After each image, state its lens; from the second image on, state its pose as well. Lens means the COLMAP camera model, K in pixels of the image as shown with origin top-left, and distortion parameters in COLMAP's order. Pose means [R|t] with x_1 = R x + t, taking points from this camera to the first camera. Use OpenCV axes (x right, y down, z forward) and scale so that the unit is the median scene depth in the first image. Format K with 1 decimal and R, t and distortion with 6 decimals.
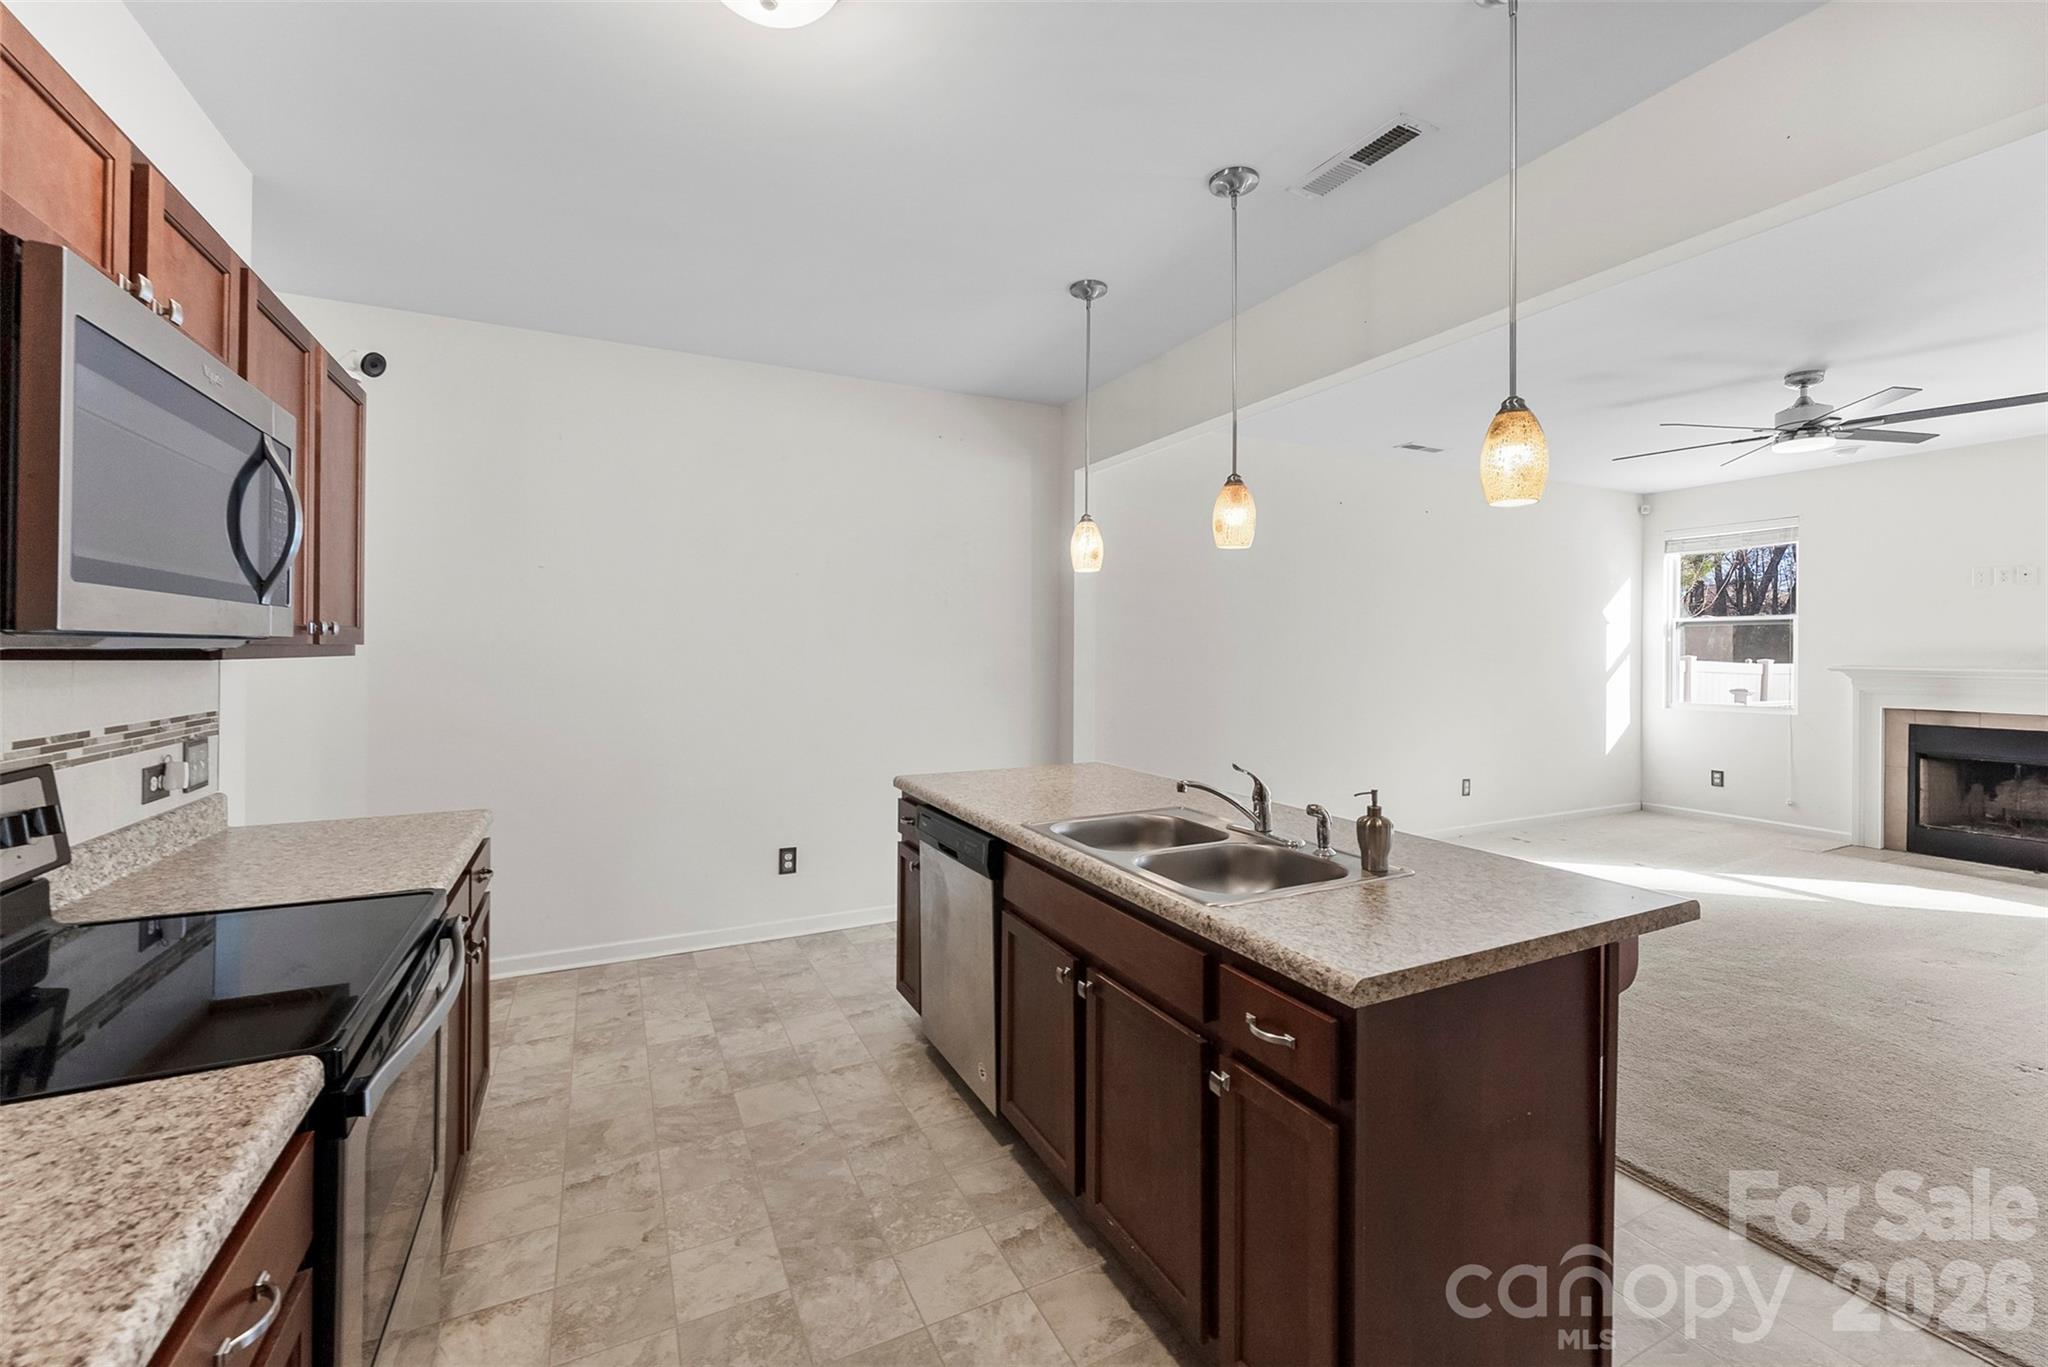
lens RADIAL K [[831.4, 0, 1022.6], [0, 831.4, 649.3], [0, 0, 1]] dist [0.001006, 0.000022]
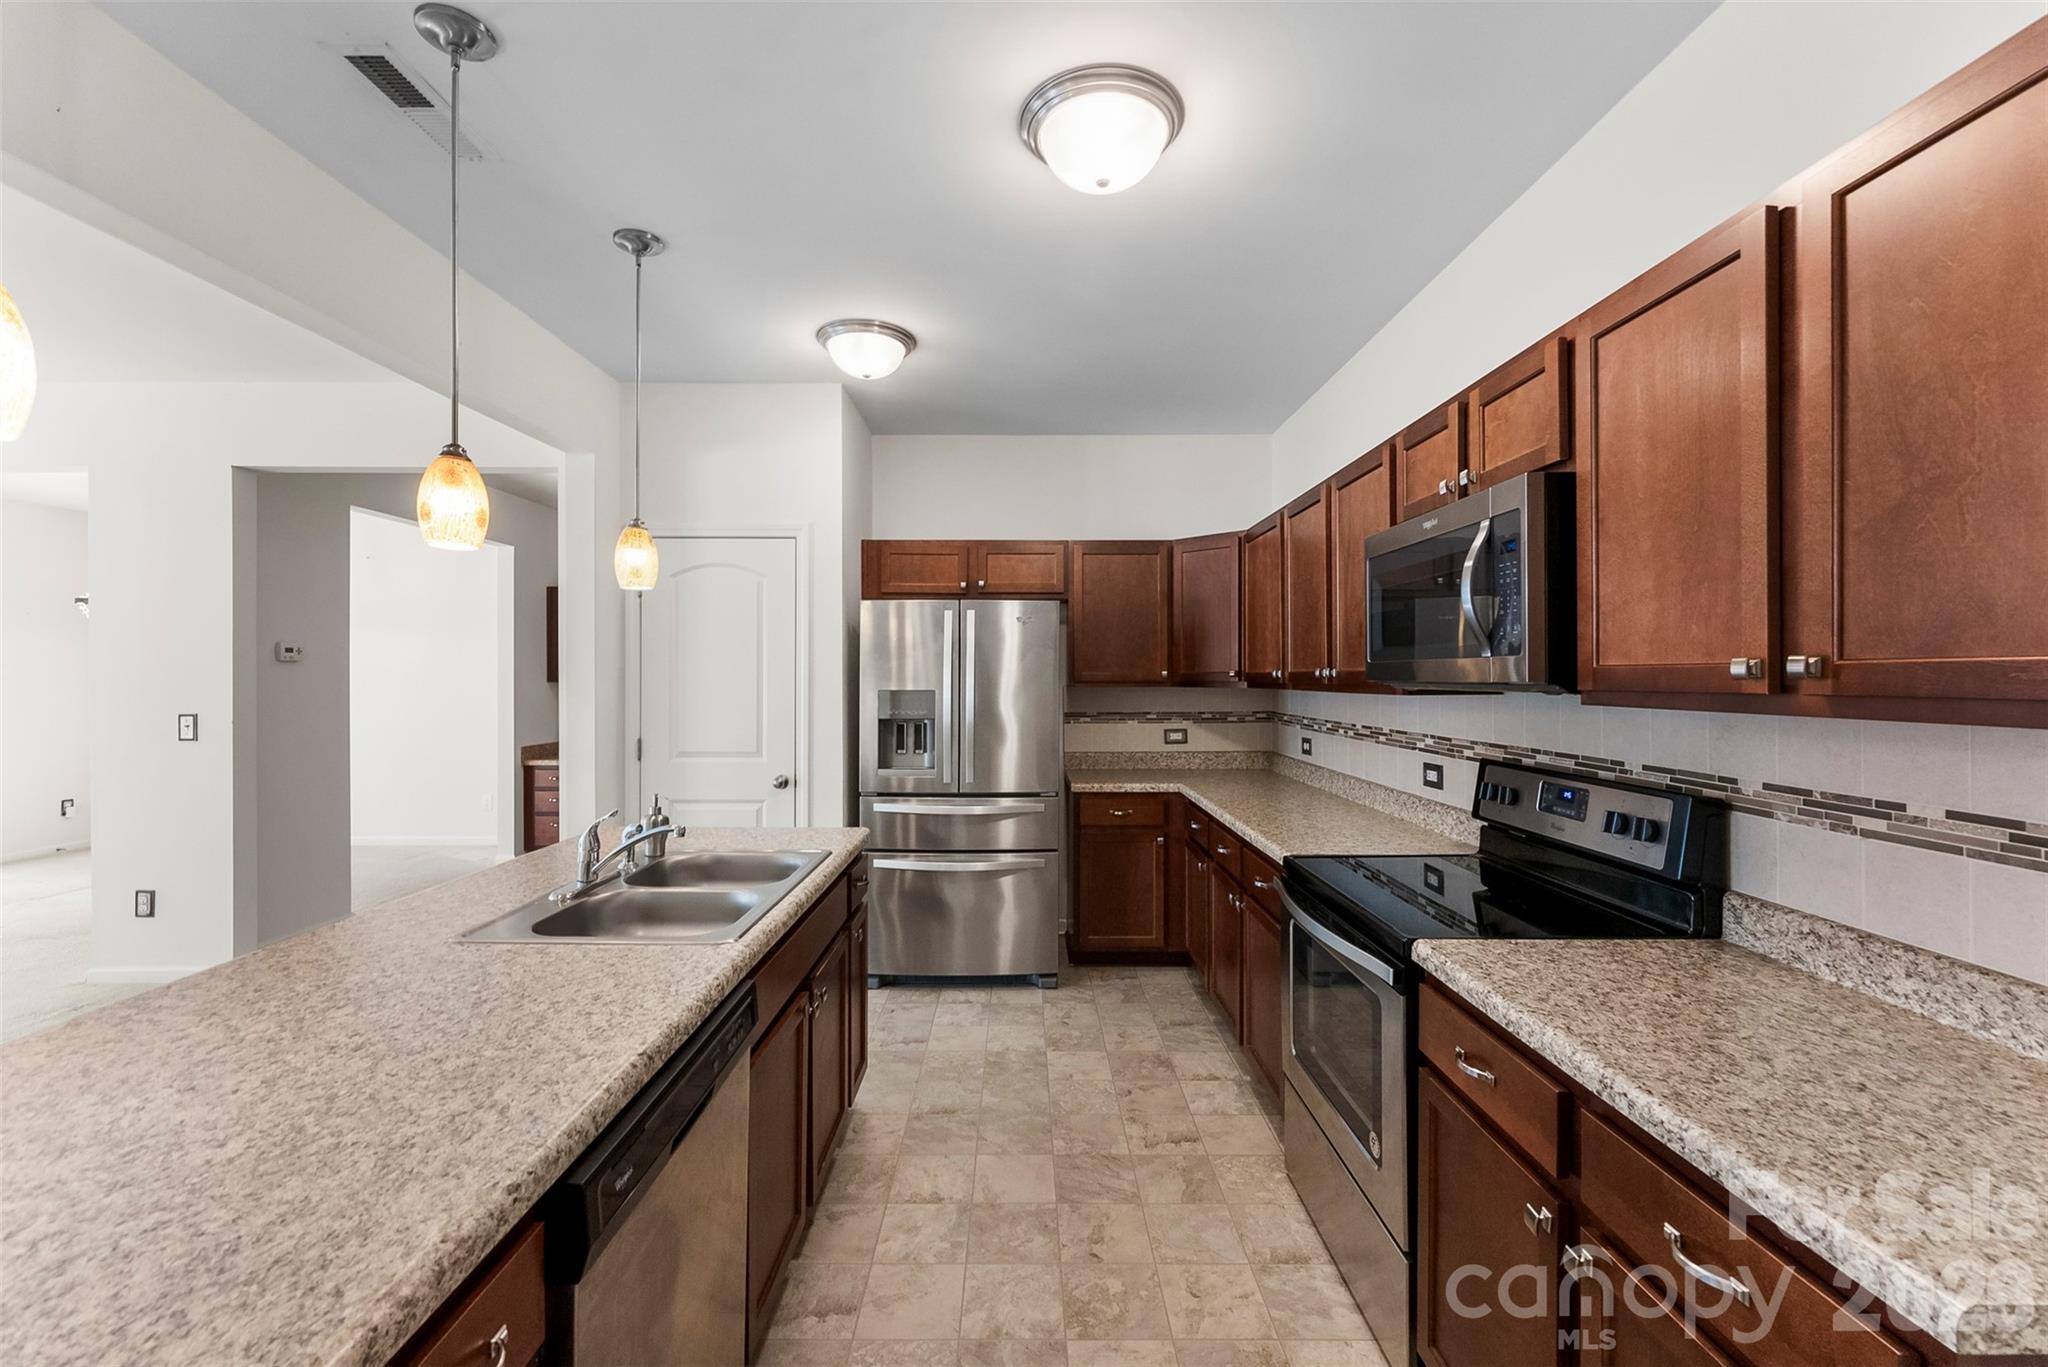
lens RADIAL K [[831.4, 0, 1018.7], [0, 831.4, 678.2], [0, 0, 1]] dist [0.001006, 0.000022]
pose [[-0.890456, -0.002933, 0.455059, -0.218266], [-0.002643, 0.999996, 0.001274, -0.005577], [-0.455061, -0.000068, -0.890460, 0.614709]]
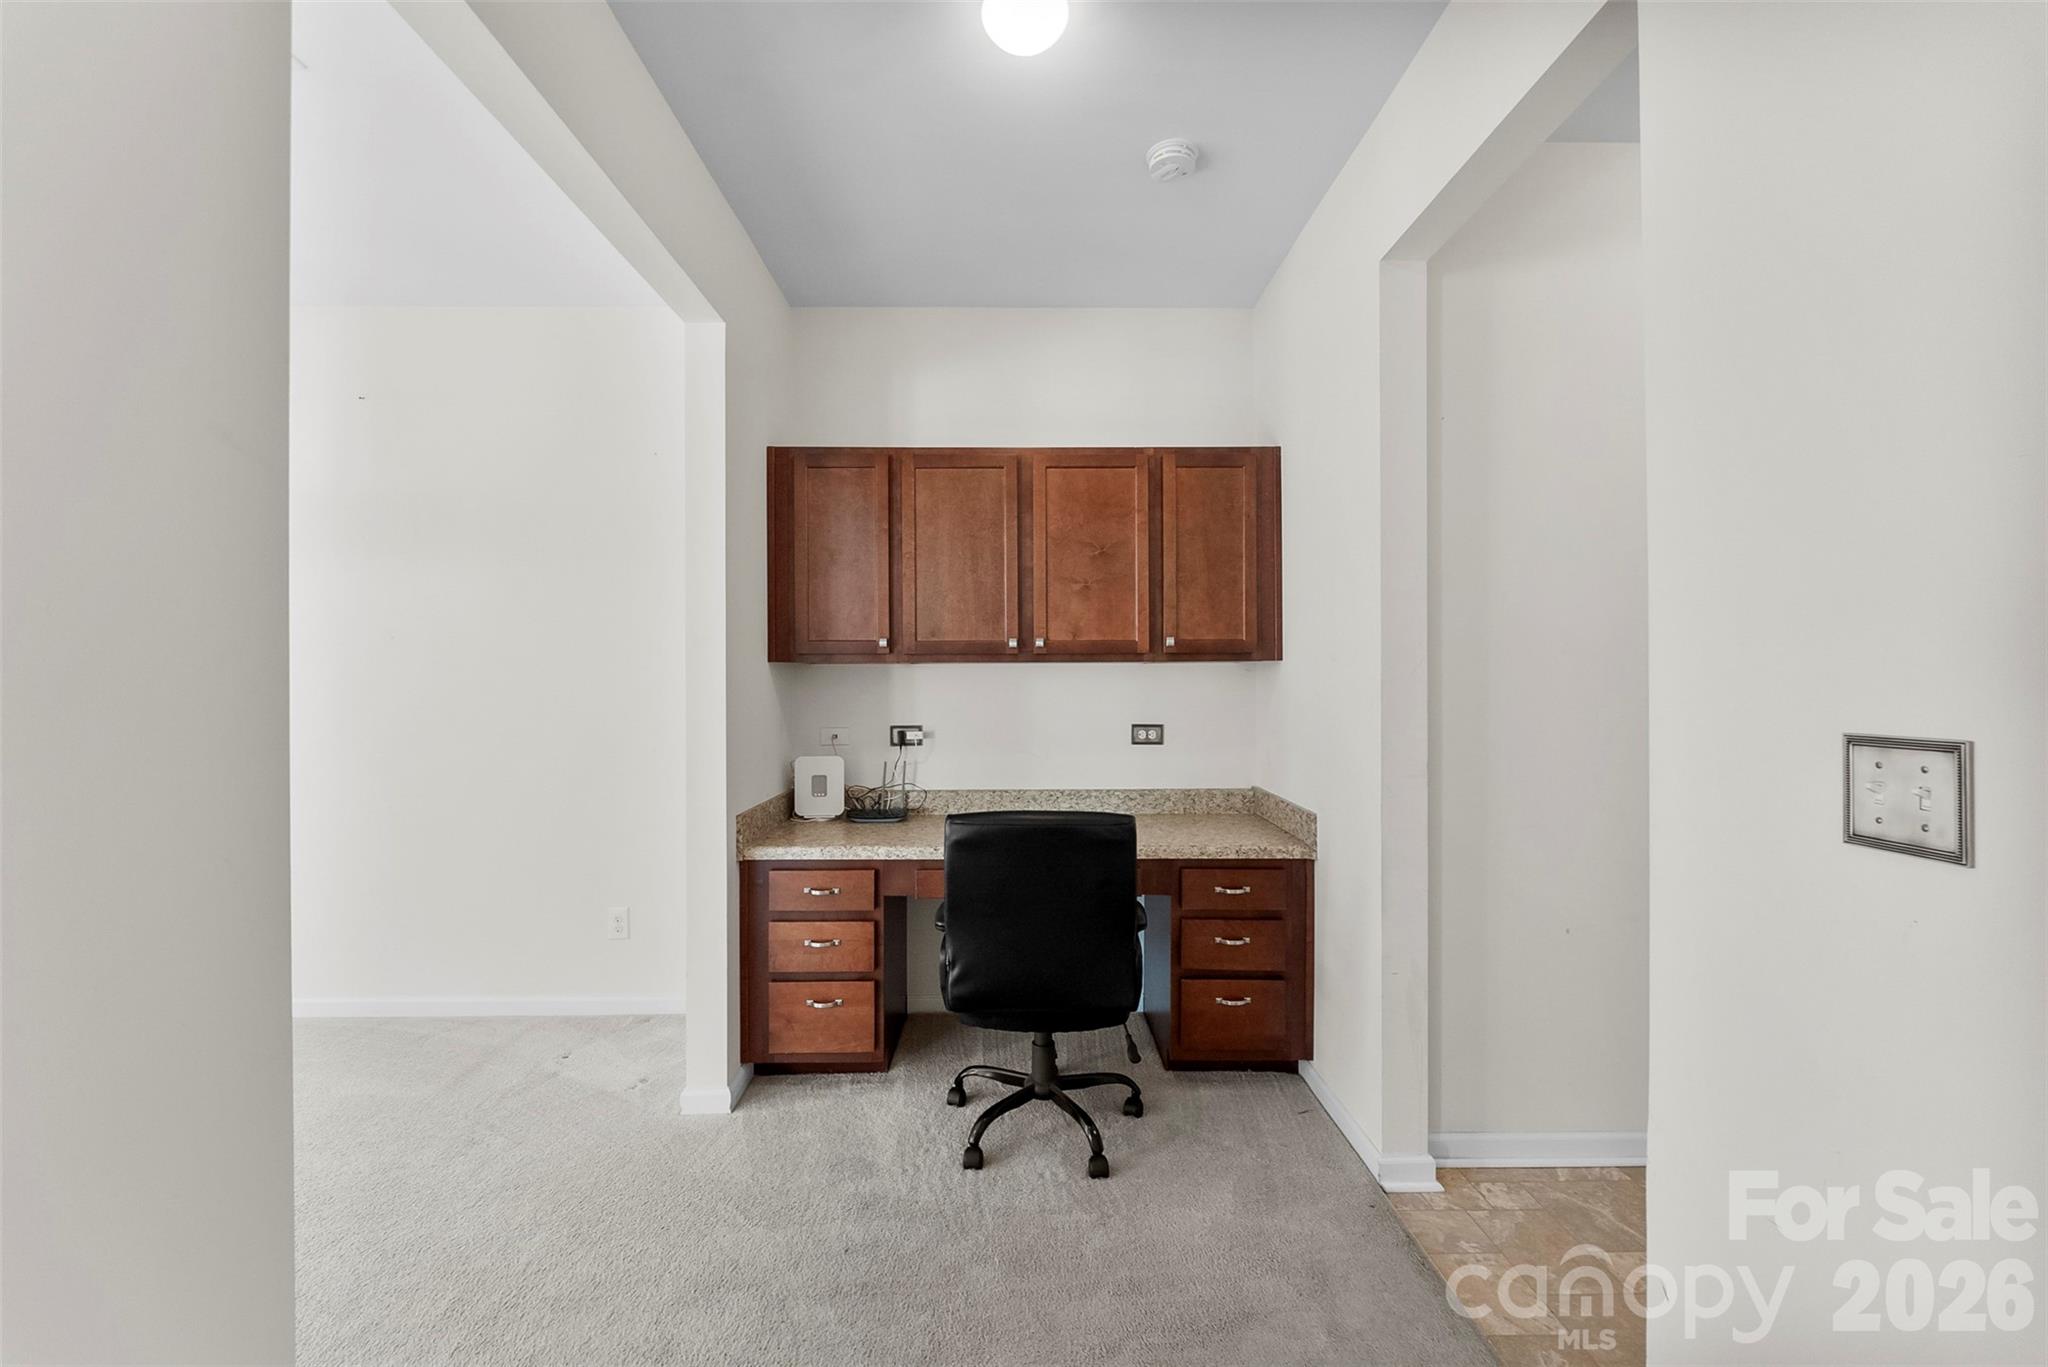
lens RADIAL K [[831.4, 0, 1038.9], [0, 831.4, 675.2], [0, 0, 1]] dist [0.001006, 0.000022]
pose [[-0.901728, 0.000944, 0.432302, 0.595857], [0.001340, 0.999999, 0.000610, 0.012479], [-0.432301, 0.001130, -0.901729, 0.240398]]
